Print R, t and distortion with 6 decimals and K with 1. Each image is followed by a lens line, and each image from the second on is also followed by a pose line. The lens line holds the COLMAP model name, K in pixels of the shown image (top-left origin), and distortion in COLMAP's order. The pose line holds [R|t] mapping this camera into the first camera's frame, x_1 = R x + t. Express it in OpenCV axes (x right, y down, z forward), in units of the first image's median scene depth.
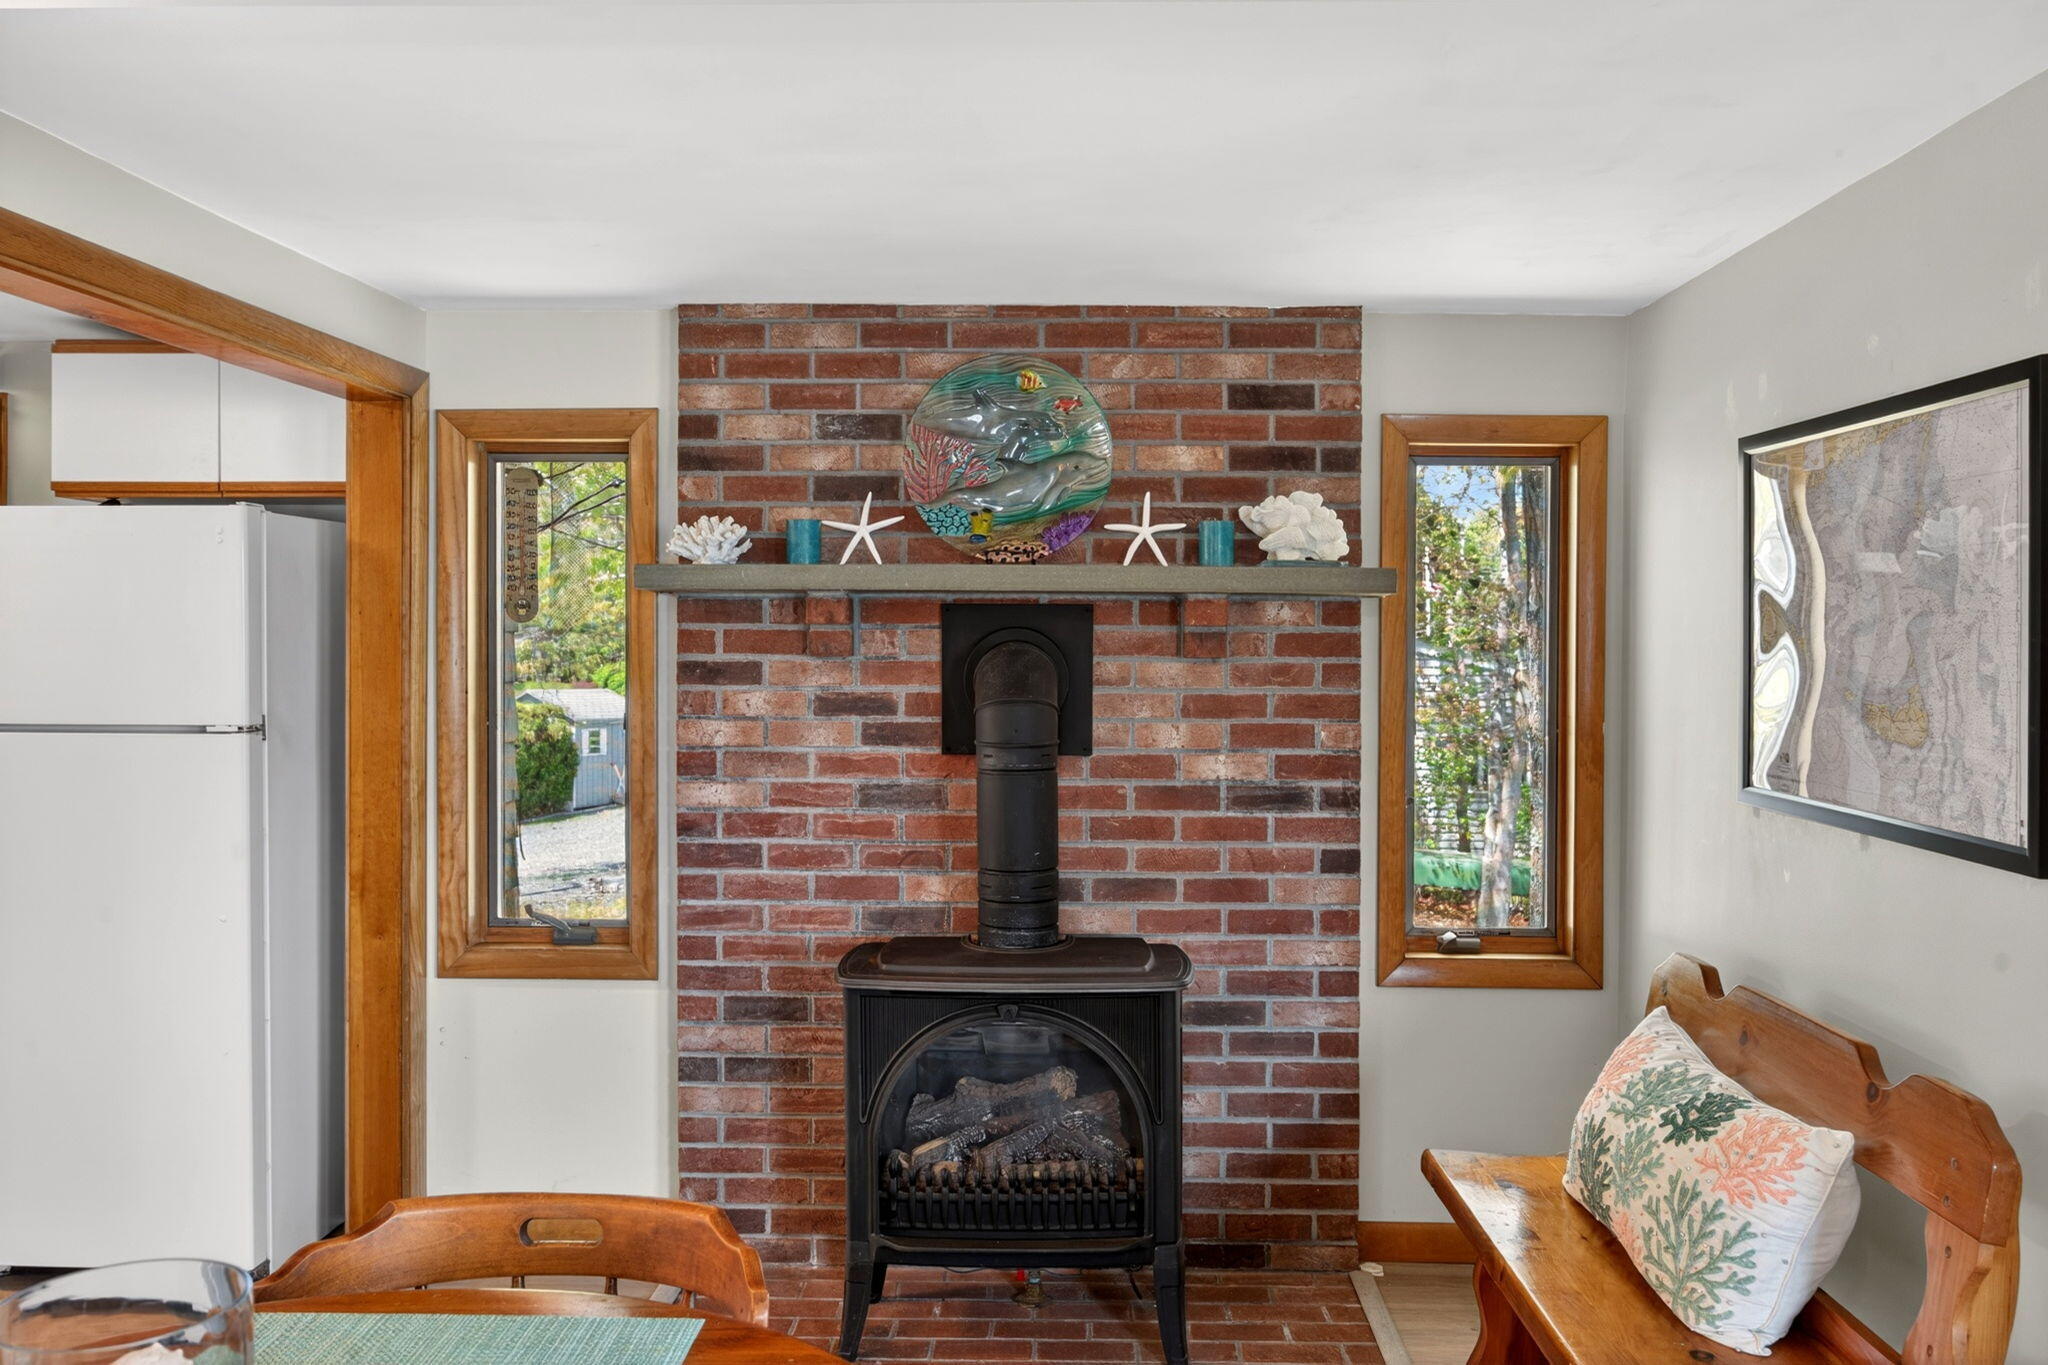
lens RADIAL K [[1714.0, 0, 1024.0], [0, 1714.0, 682.5], [0, 0, 1]] dist [-0.018955, 0.008357]
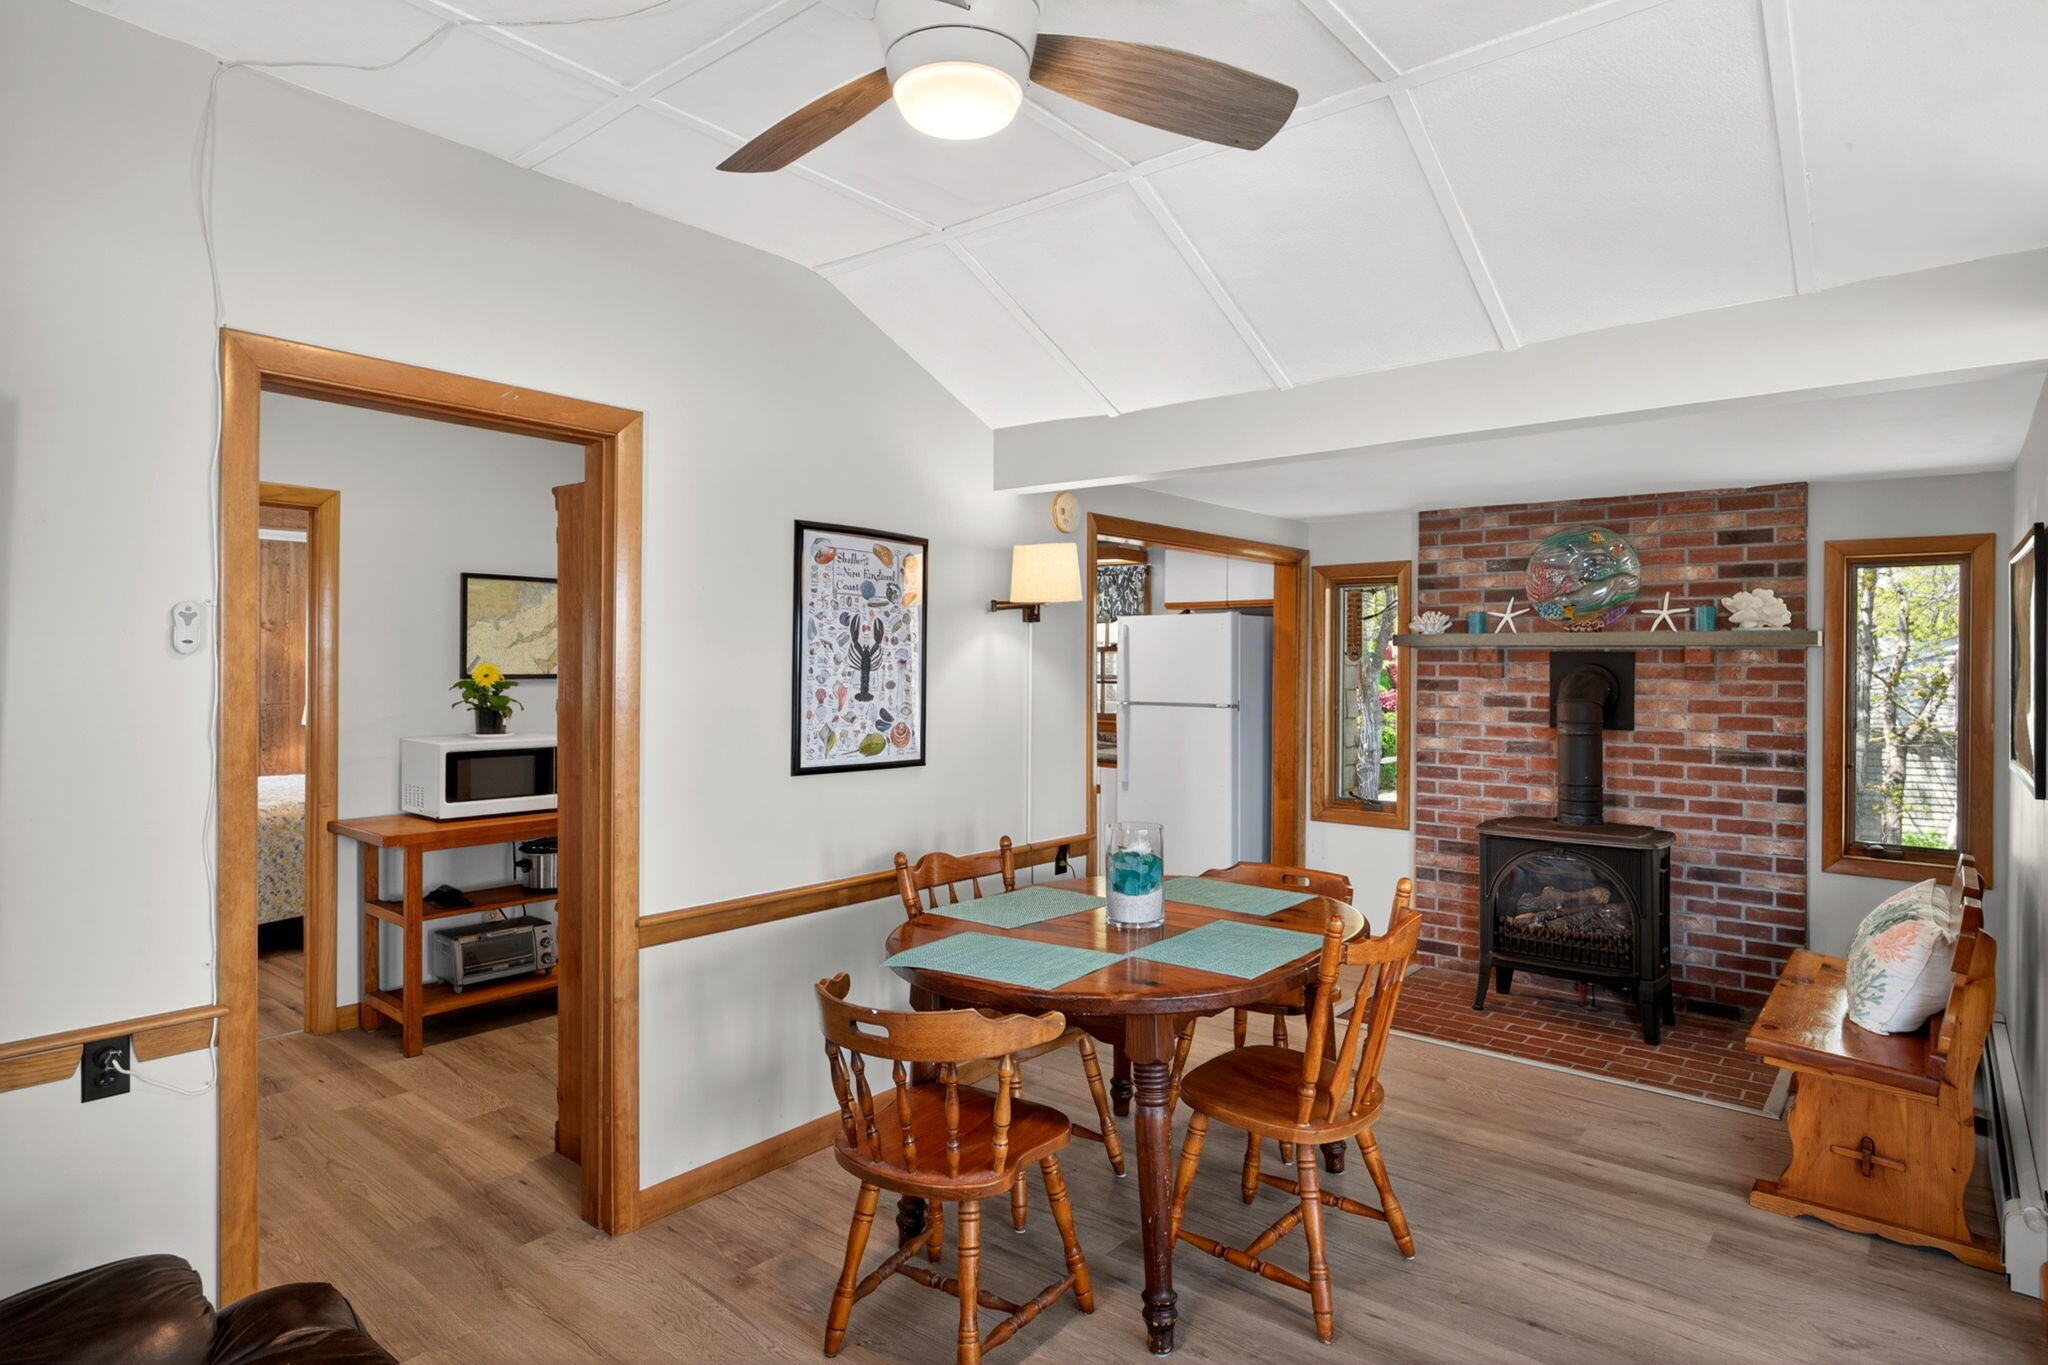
lens RADIAL K [[1963.7, 0, 1024.0], [0, 1963.7, 682.5], [0, 0, 1]] dist [-0.042264, 0.004901]
pose [[0.804037, 0.010963, -0.594478, 0.793285], [-0.015626, 0.999874, -0.002695, 0.005132], [0.594374, 0.011456, 0.804107, -1.161536]]
